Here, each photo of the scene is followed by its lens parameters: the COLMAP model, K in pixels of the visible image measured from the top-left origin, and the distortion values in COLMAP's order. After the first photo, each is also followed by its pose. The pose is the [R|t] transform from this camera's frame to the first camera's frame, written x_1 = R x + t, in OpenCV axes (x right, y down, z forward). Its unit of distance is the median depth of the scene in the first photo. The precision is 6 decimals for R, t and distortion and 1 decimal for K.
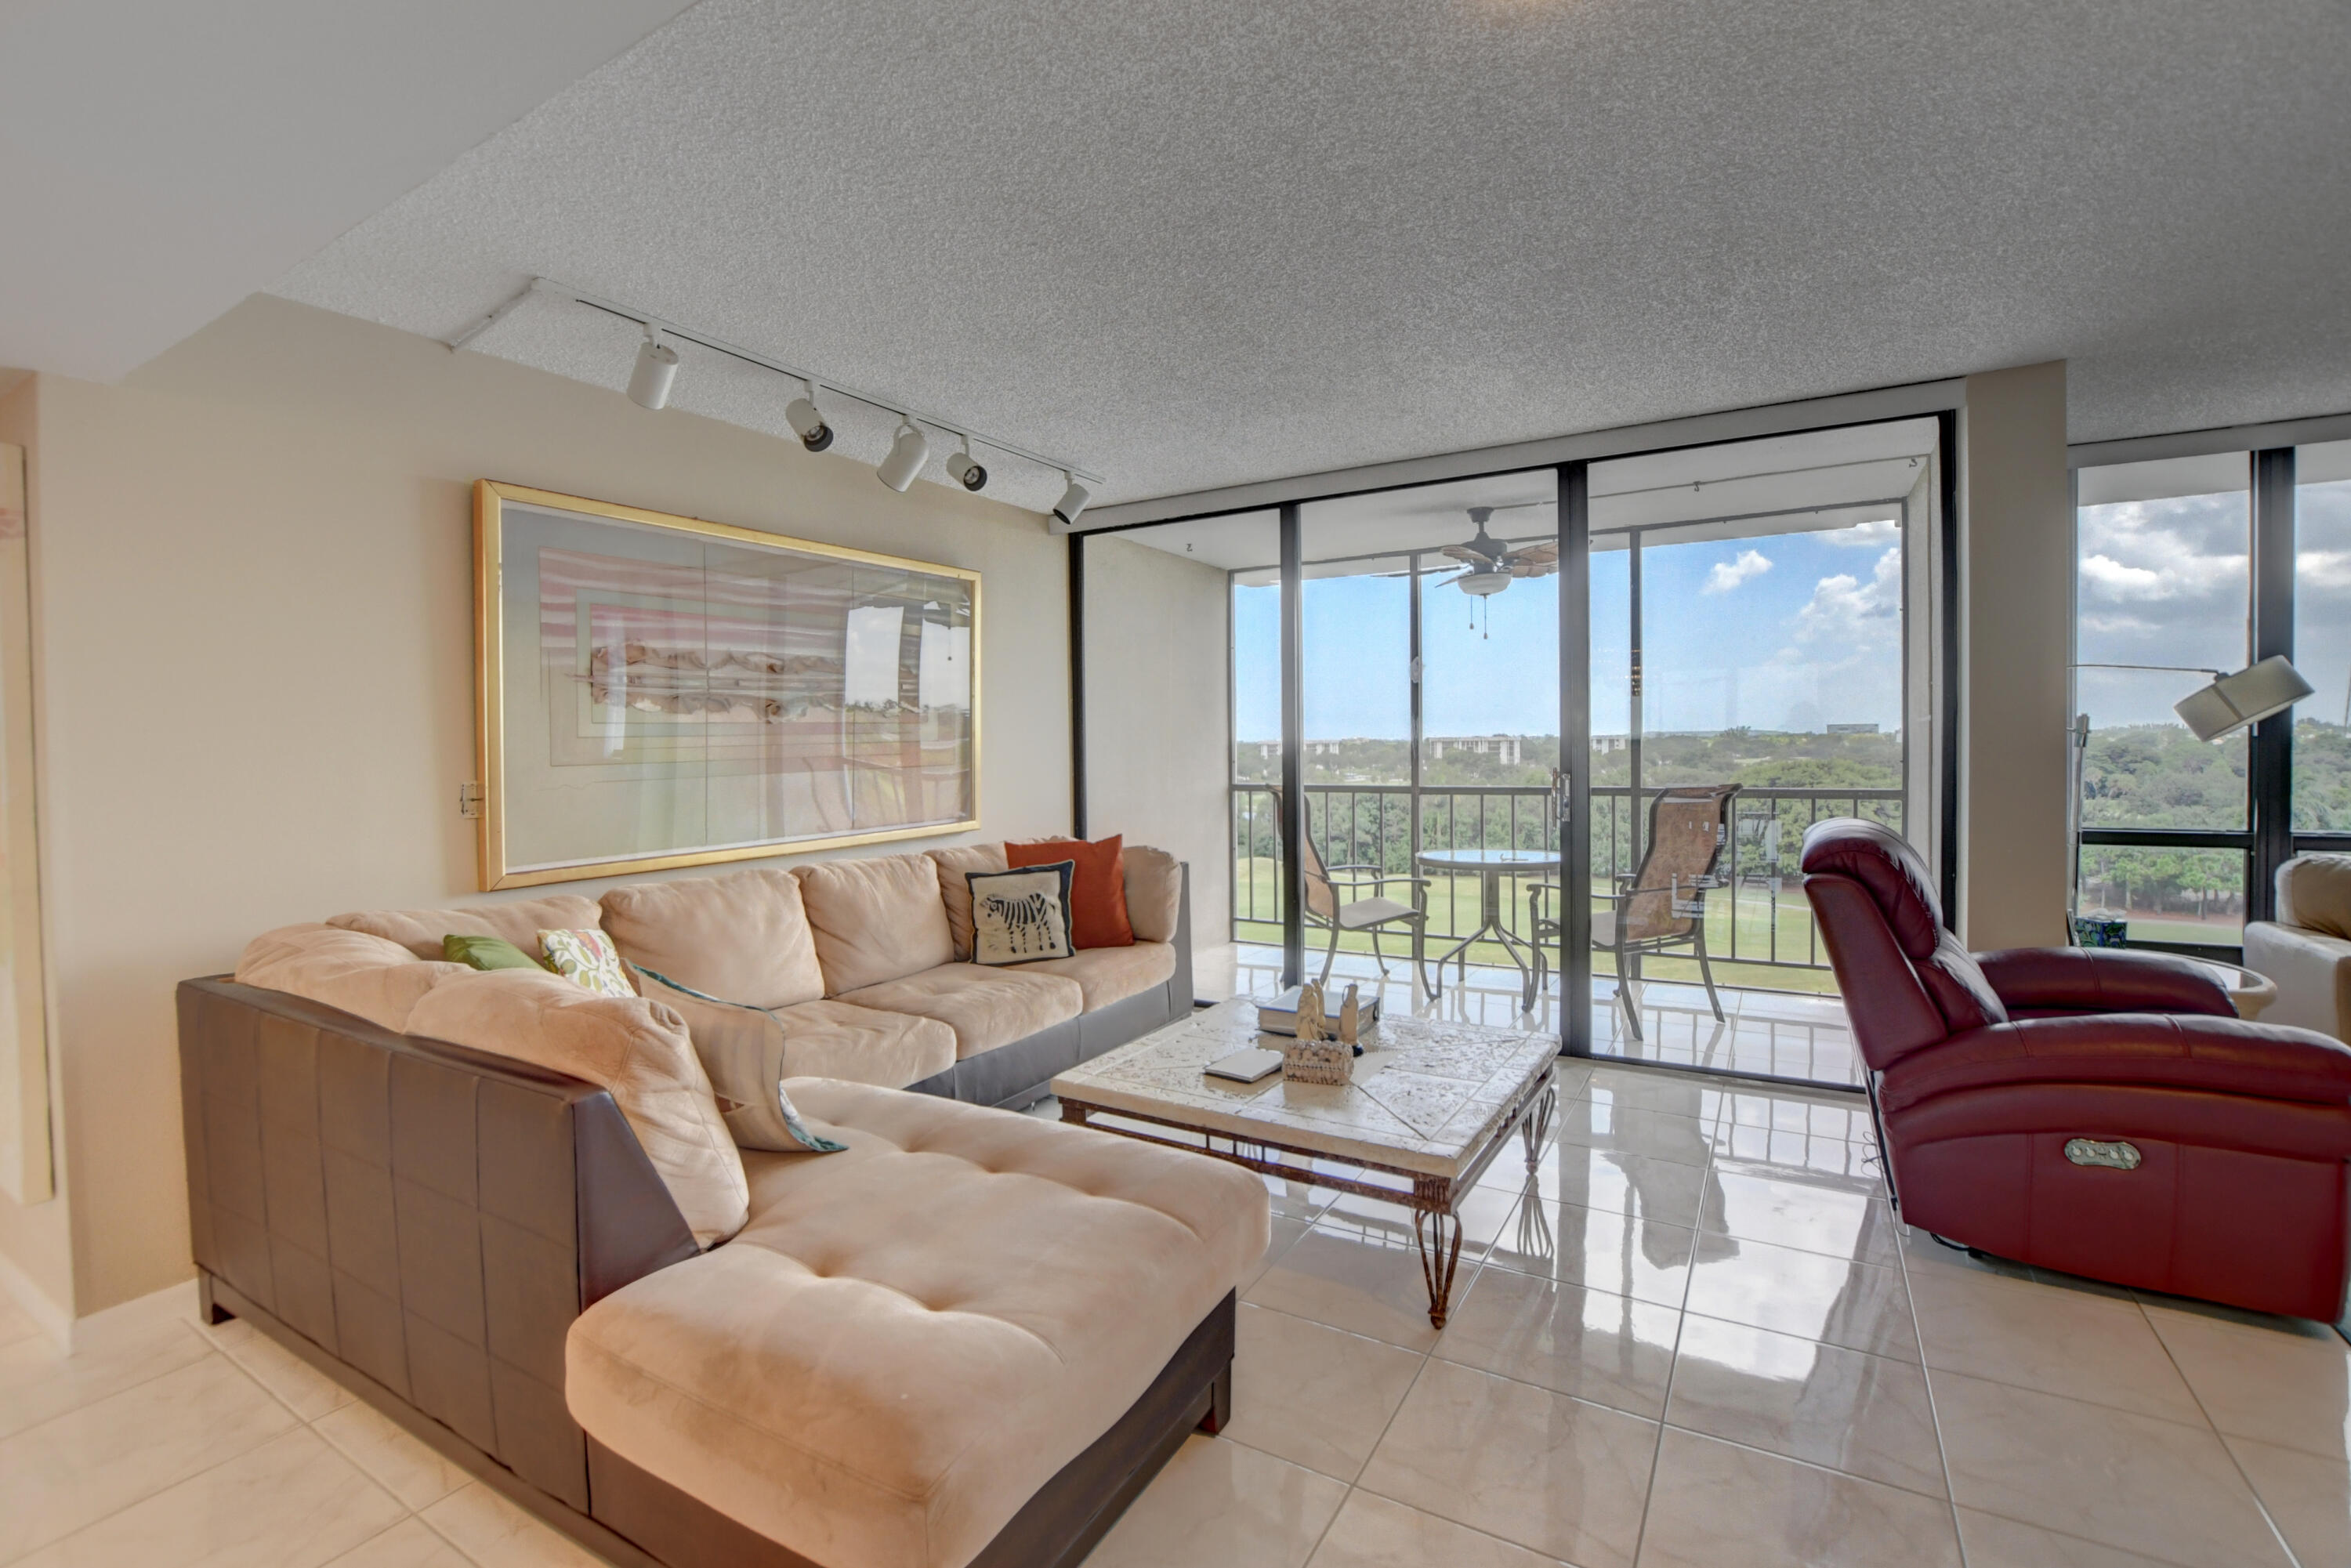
lens RADIAL K [[1040.9, 0, 1149.6], [0, 1040.9, 772.3], [0, 0, 1]] dist [-0.032267, 0.002838]
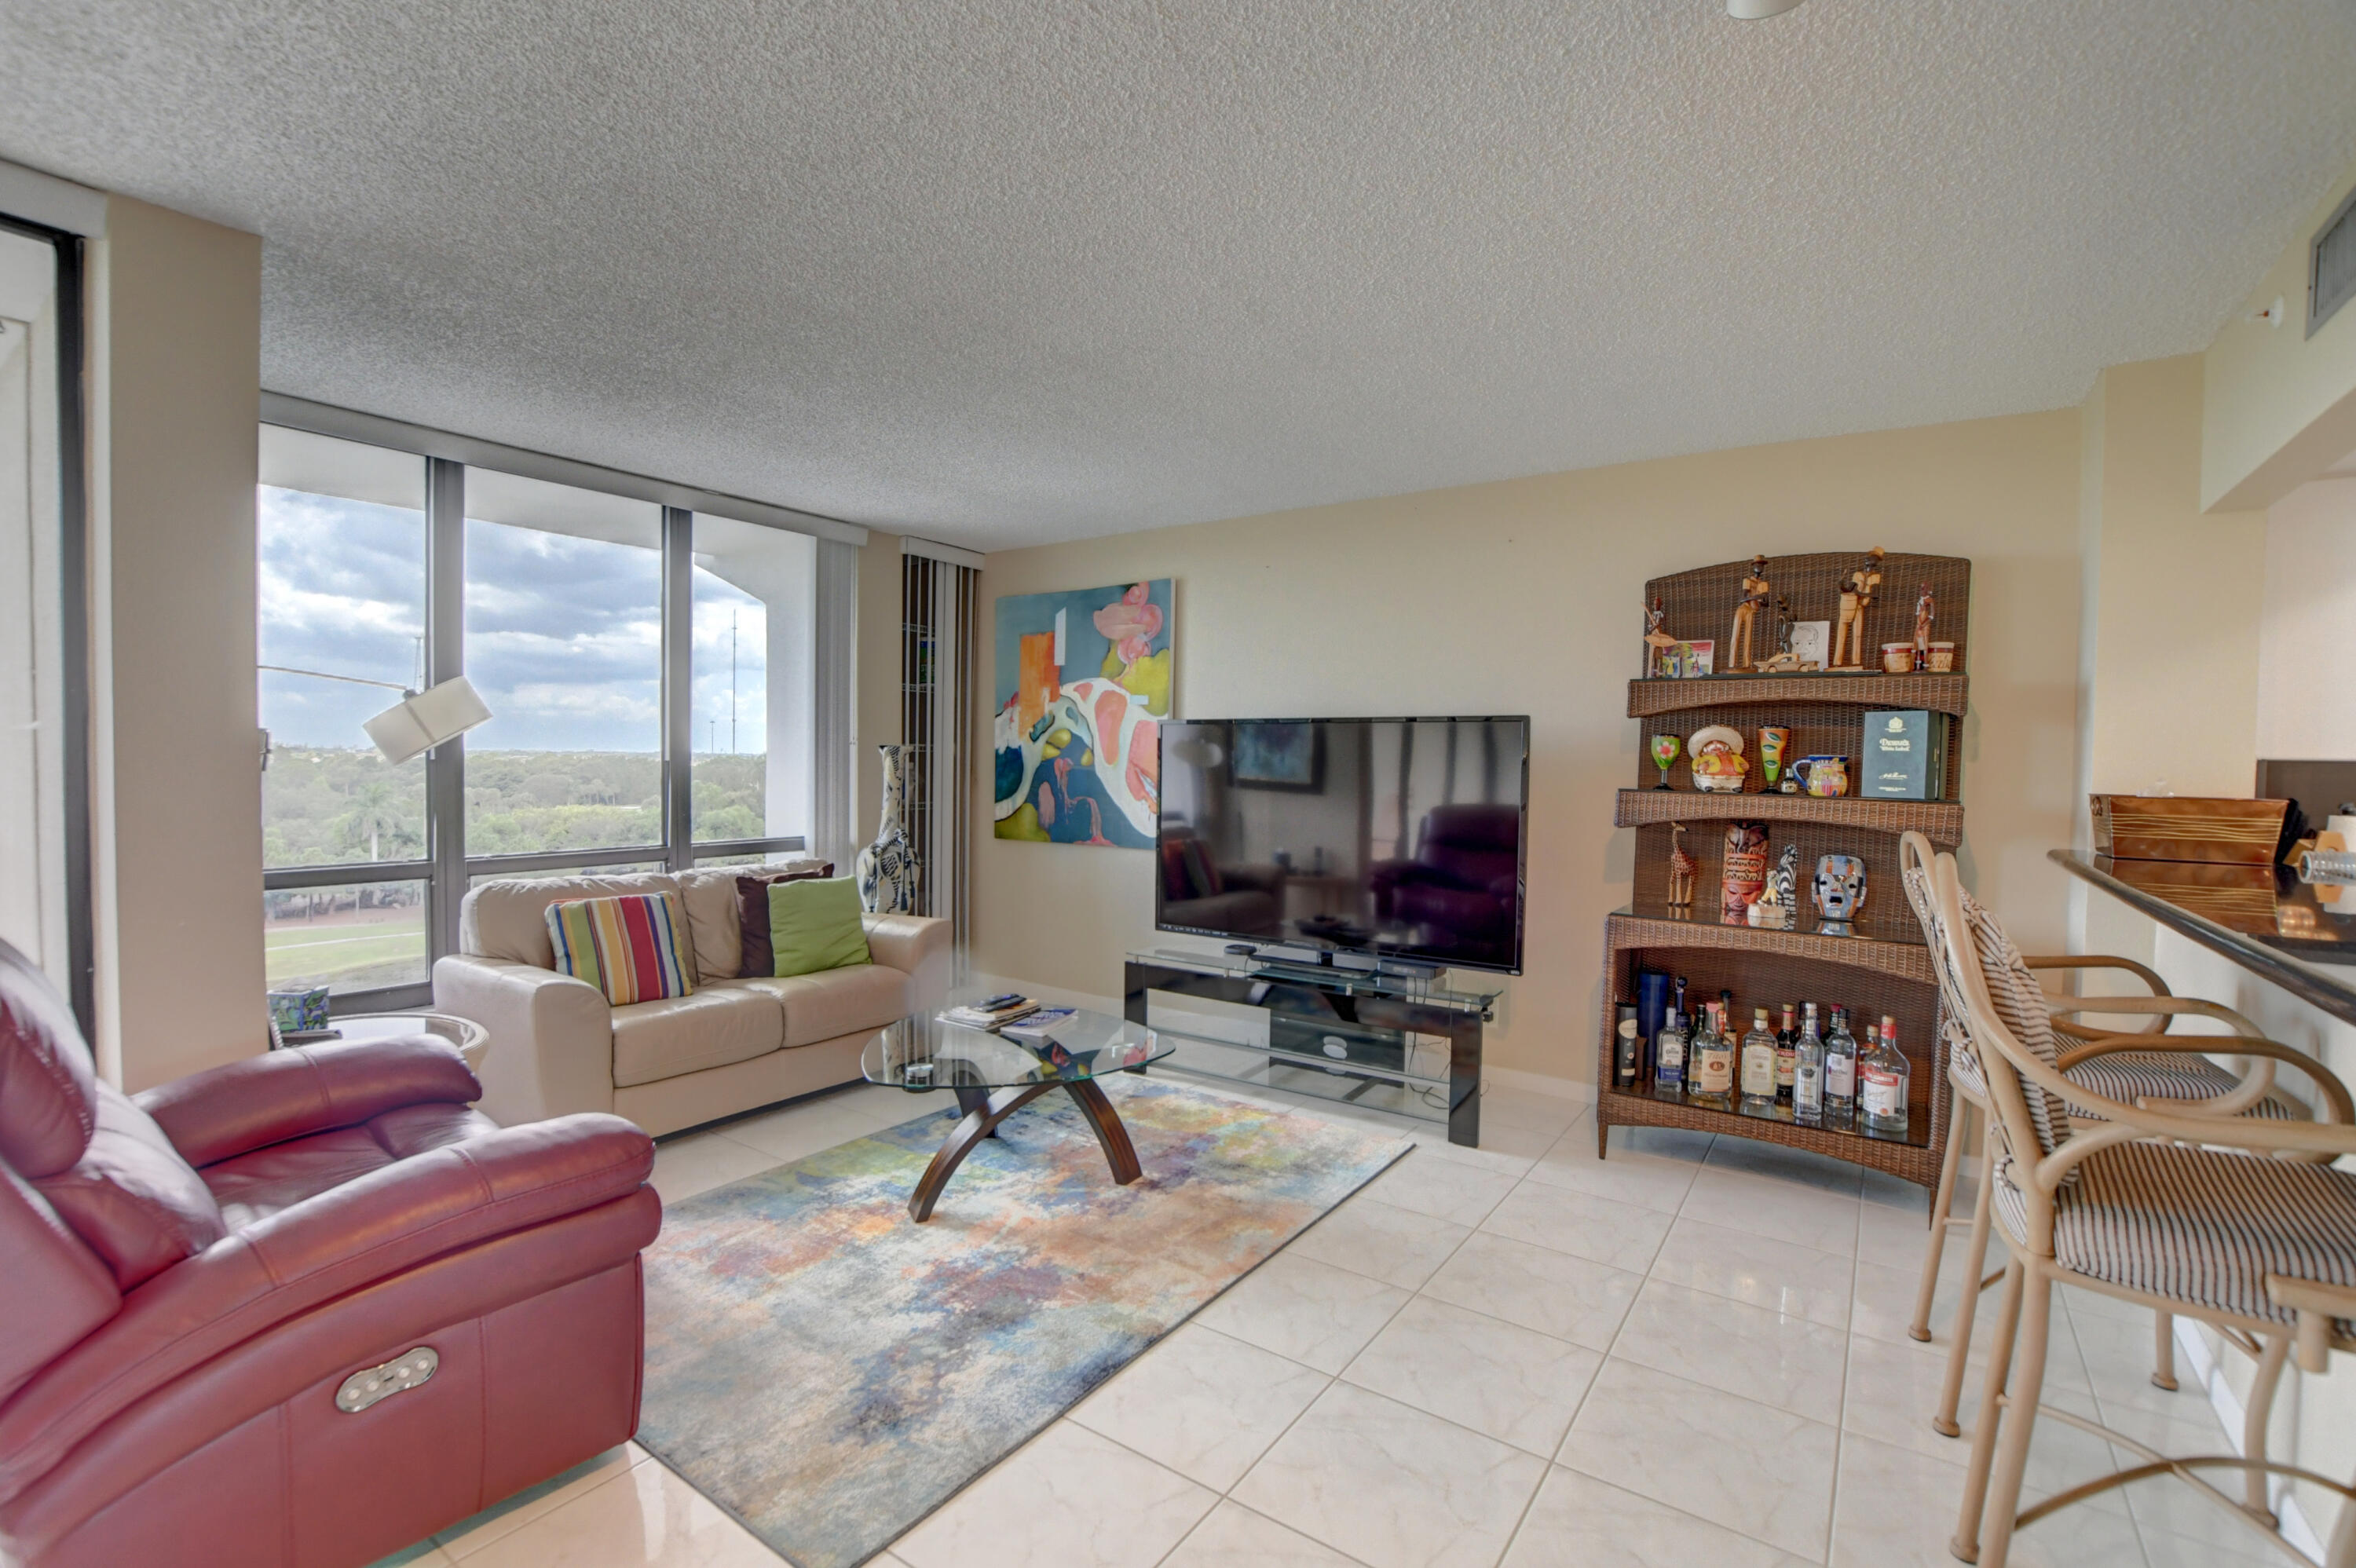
lens RADIAL K [[1043.1, 0, 1152.6], [0, 1043.1, 786.3], [0, 0, 1]] dist [-0.032267, 0.002838]
pose [[0.065260, -0.010005, 0.997818, 0.165757], [0.011441, 0.999892, 0.009278, -0.010529], [-0.997803, 0.010810, 0.065367, 0.240086]]
